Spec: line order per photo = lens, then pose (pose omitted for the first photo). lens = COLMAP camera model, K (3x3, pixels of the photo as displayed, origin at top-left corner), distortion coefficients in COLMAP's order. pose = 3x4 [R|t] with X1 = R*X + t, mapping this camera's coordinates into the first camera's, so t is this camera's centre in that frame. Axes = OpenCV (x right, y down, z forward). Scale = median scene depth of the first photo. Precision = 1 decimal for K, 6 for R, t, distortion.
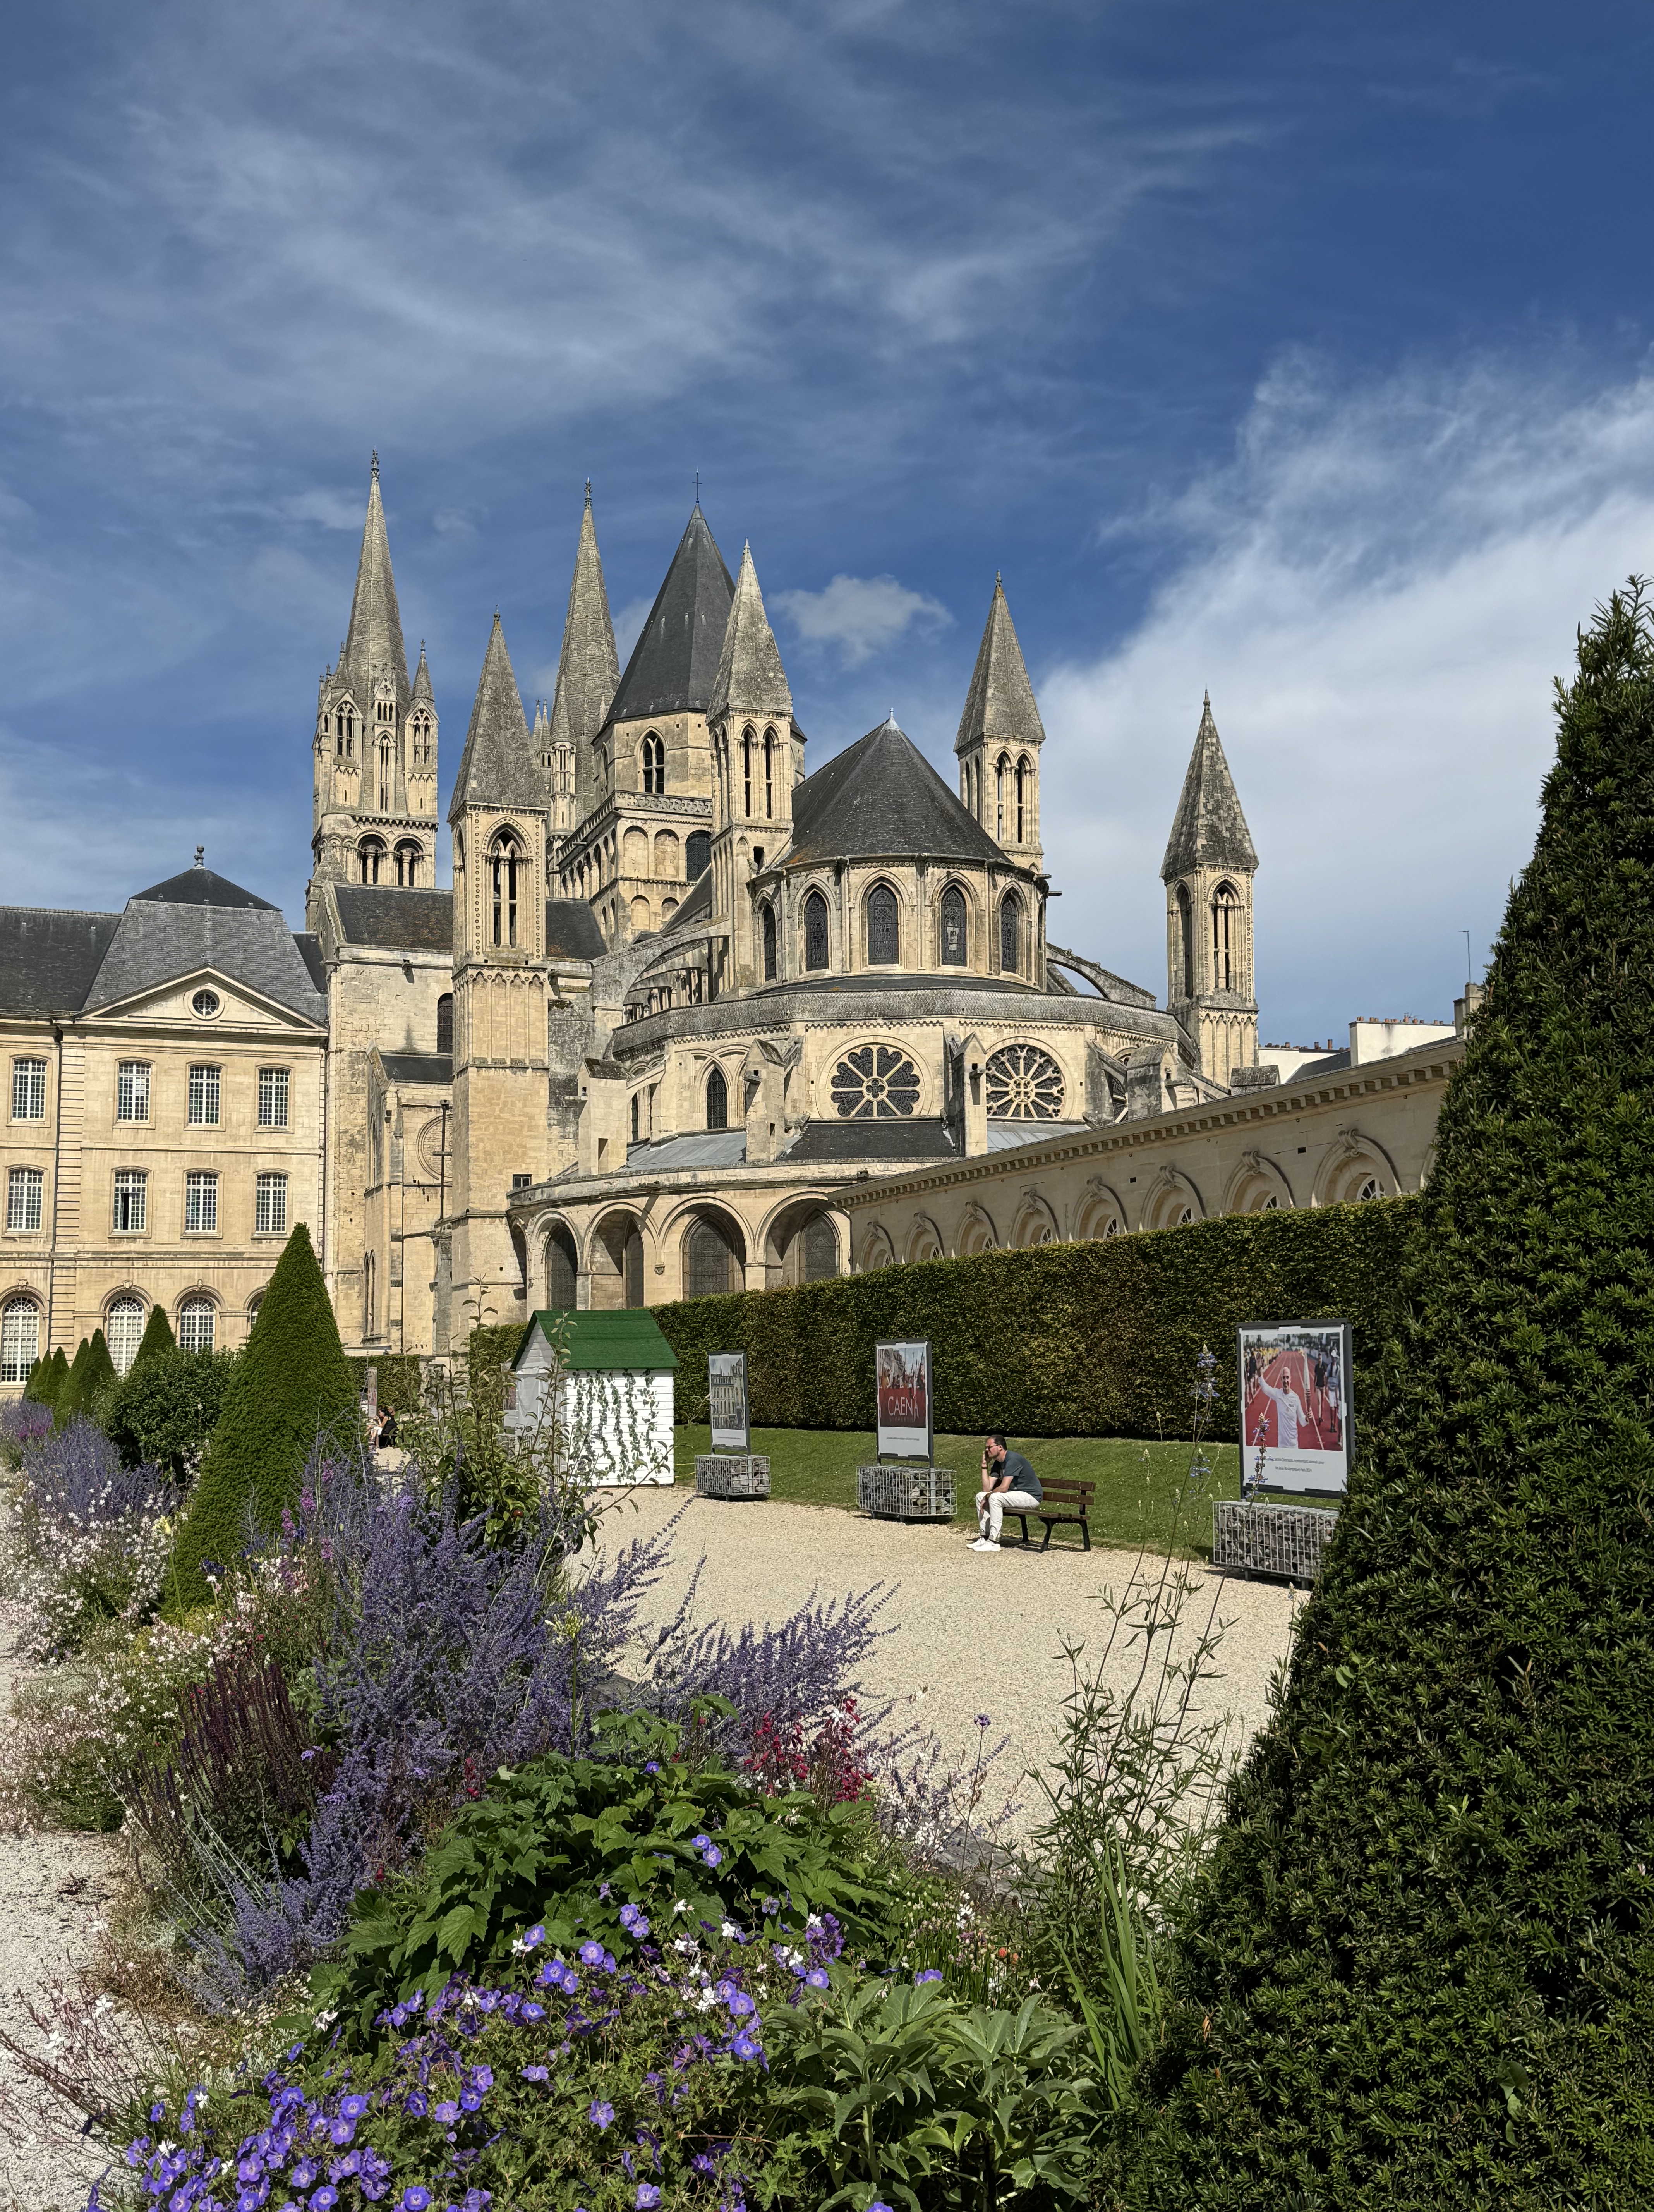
lens RADIAL K [[2195.0, 0, 826.6], [0, 2195.0, 1130.5], [0, 0, 1]] dist [0.119925, 0.000000]
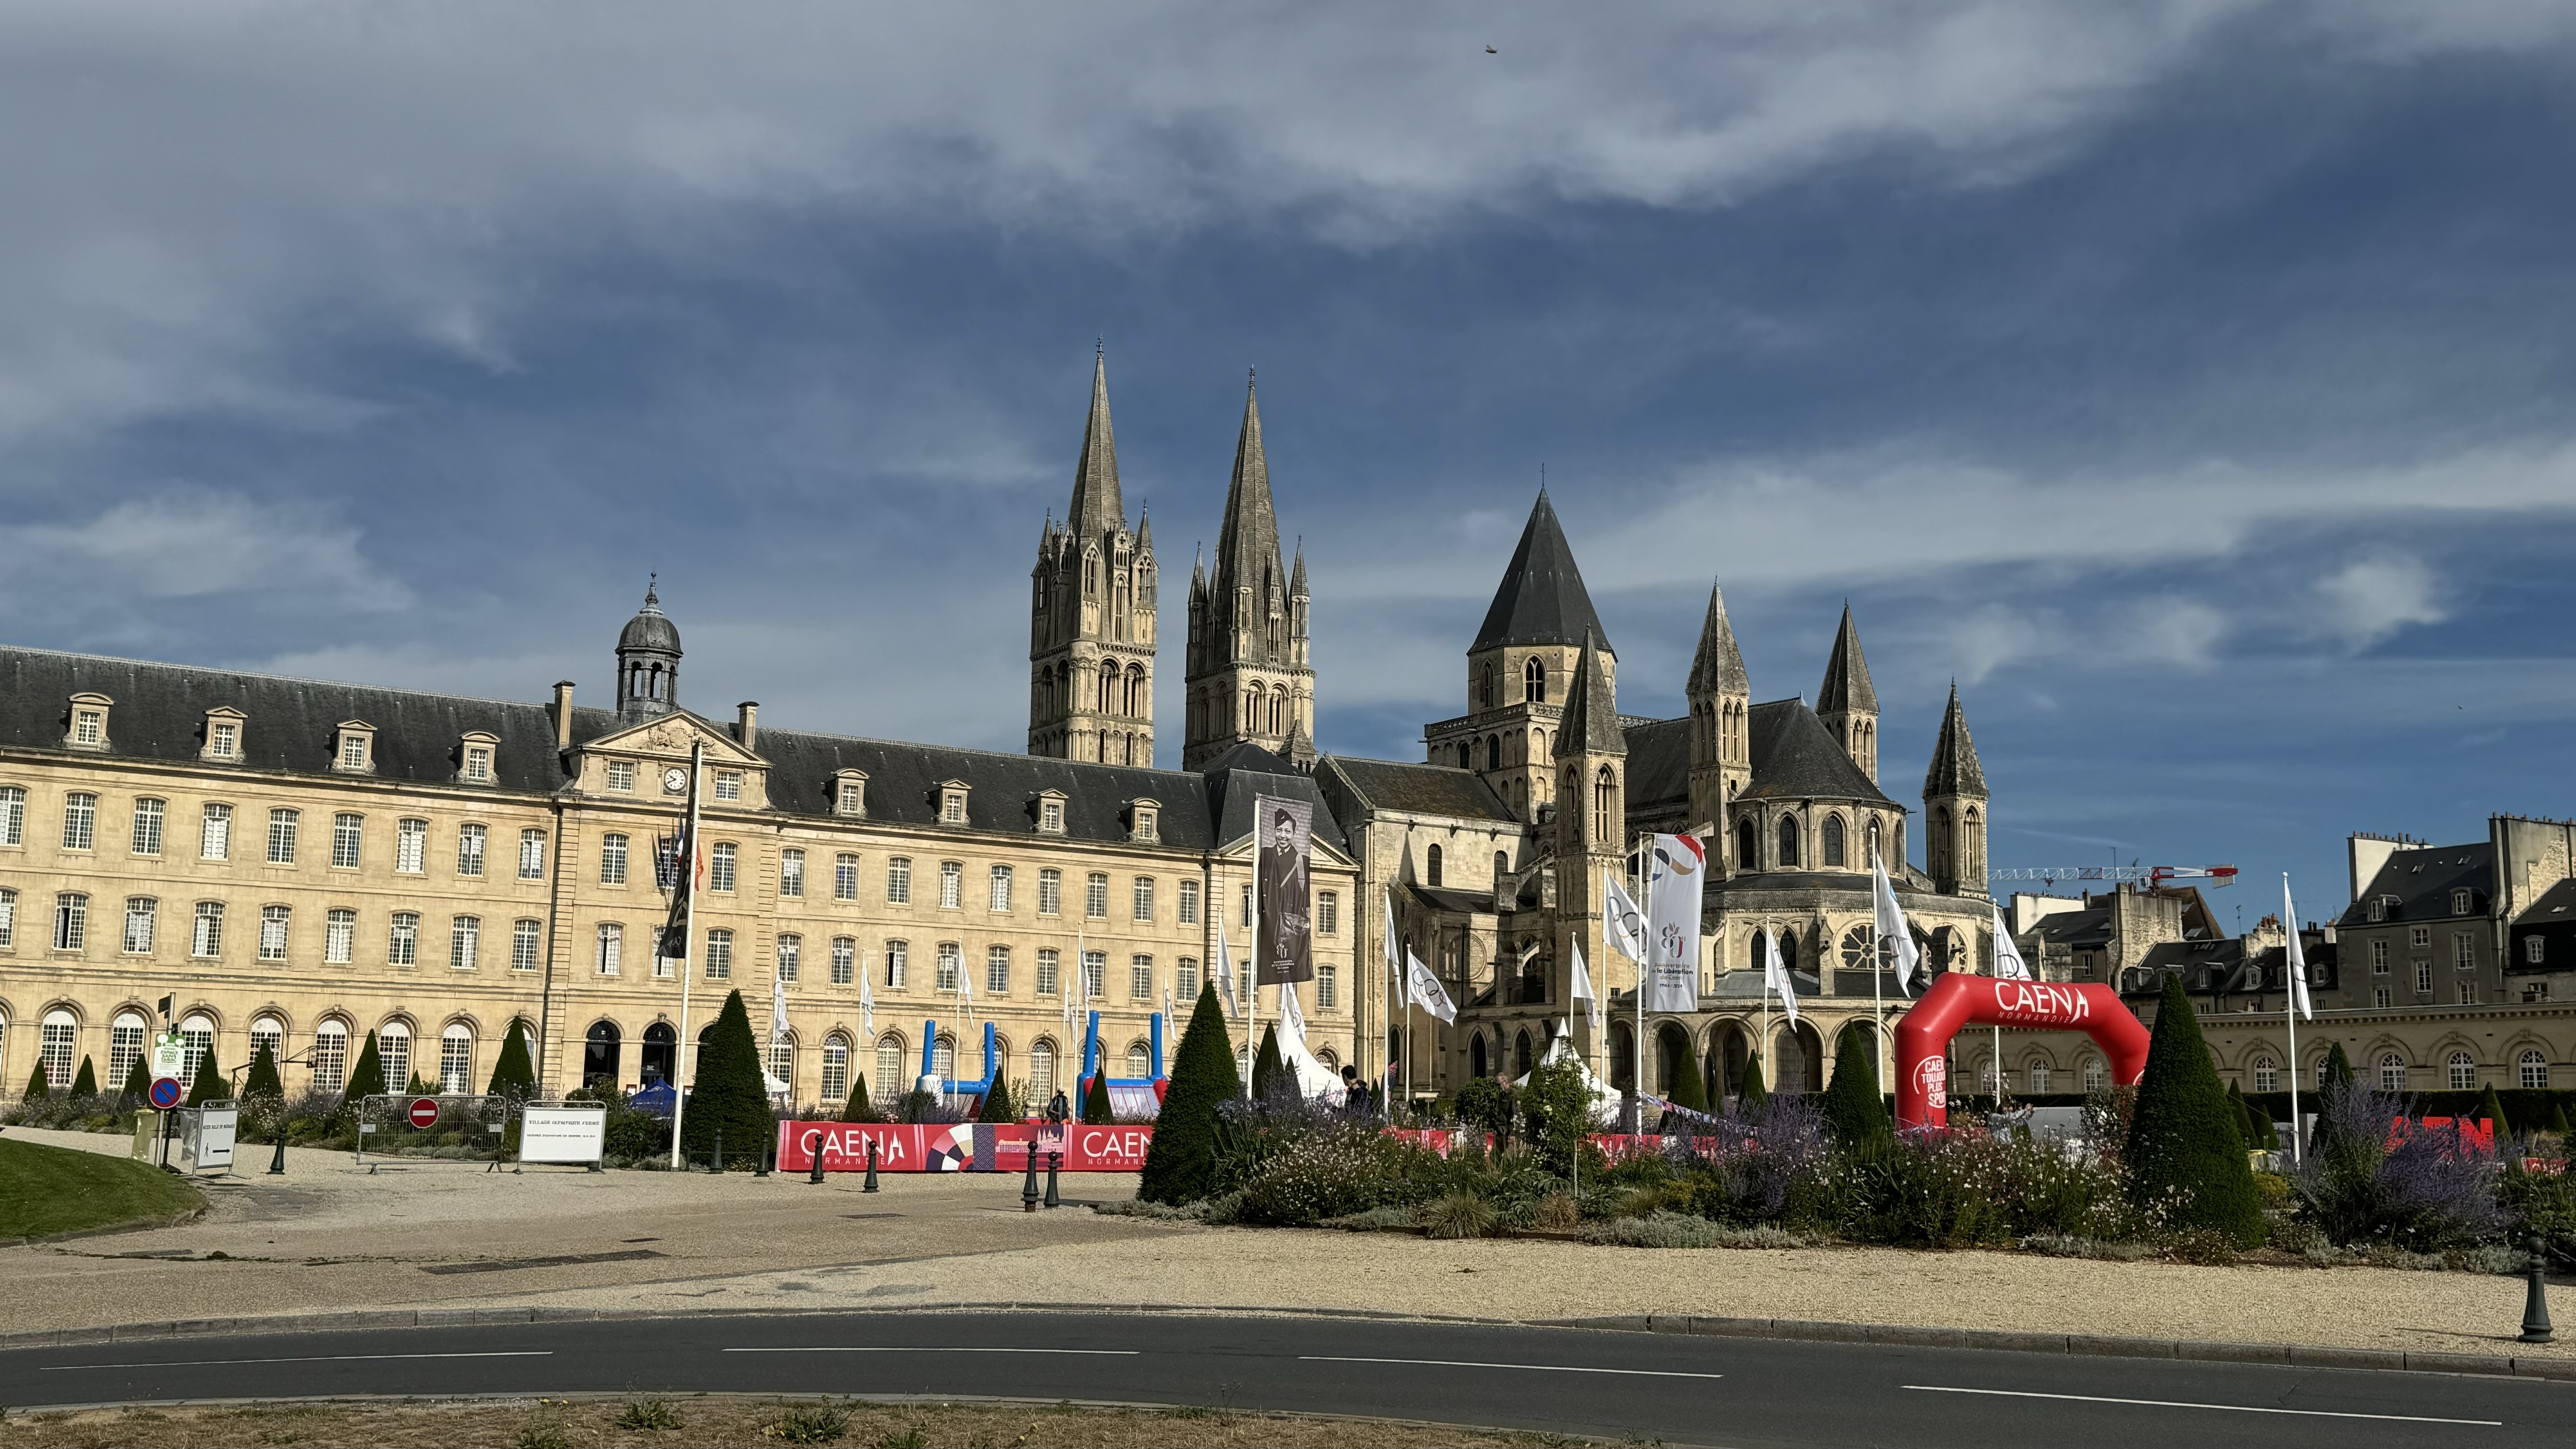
lens RADIAL K [[2532.1, 0, 1296.0], [0, 2532.1, 737.8], [0, 0, 1]] dist [0.070114, 0.000000]
pose [[0.976595, 0.060962, 0.206265, -0.666973], [-0.053146, 0.997651, -0.043232, -0.060633], [-0.208416, 0.031258, 0.977541, -0.655733]]
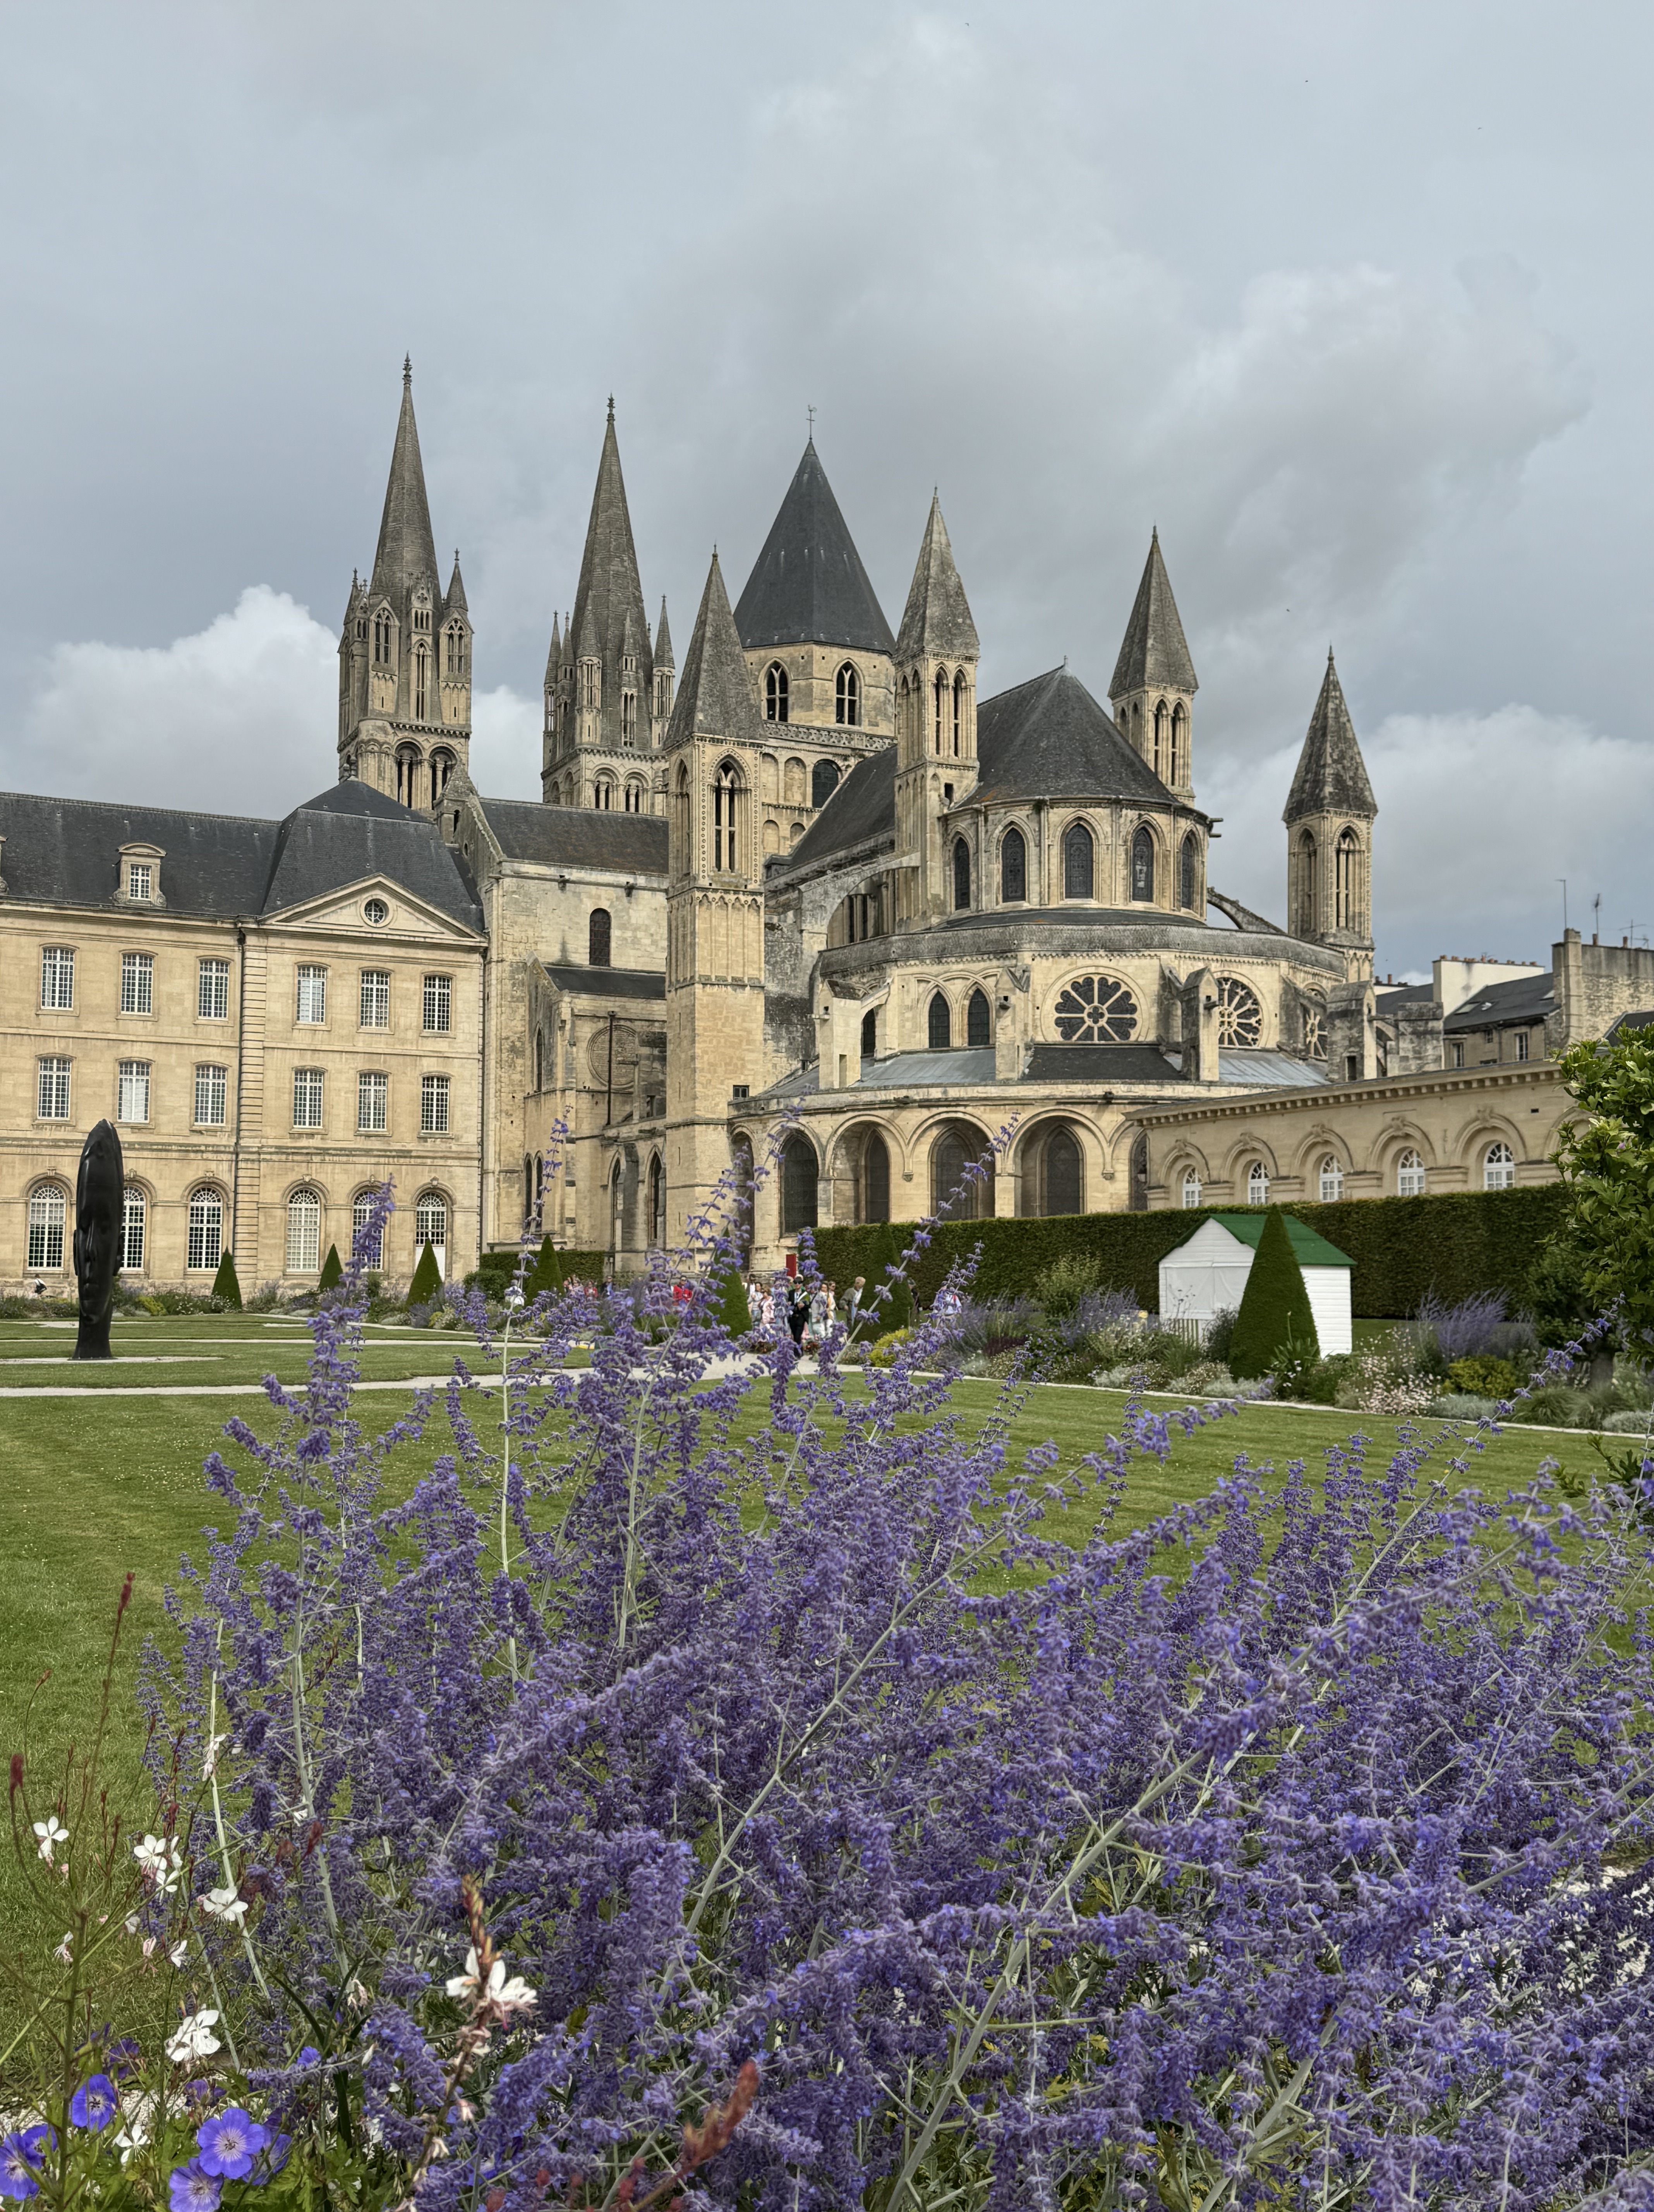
lens RADIAL K [[2195.0, 0, 810.6], [0, 2195.0, 1121.3], [0, 0, 1]] dist [0.119925, 0.000000]
pose [[0.996400, 0.024055, 0.081293, -0.170315], [-0.027052, 0.998987, 0.035967, -0.001685], [-0.080345, -0.038037, 0.996041, -0.060979]]
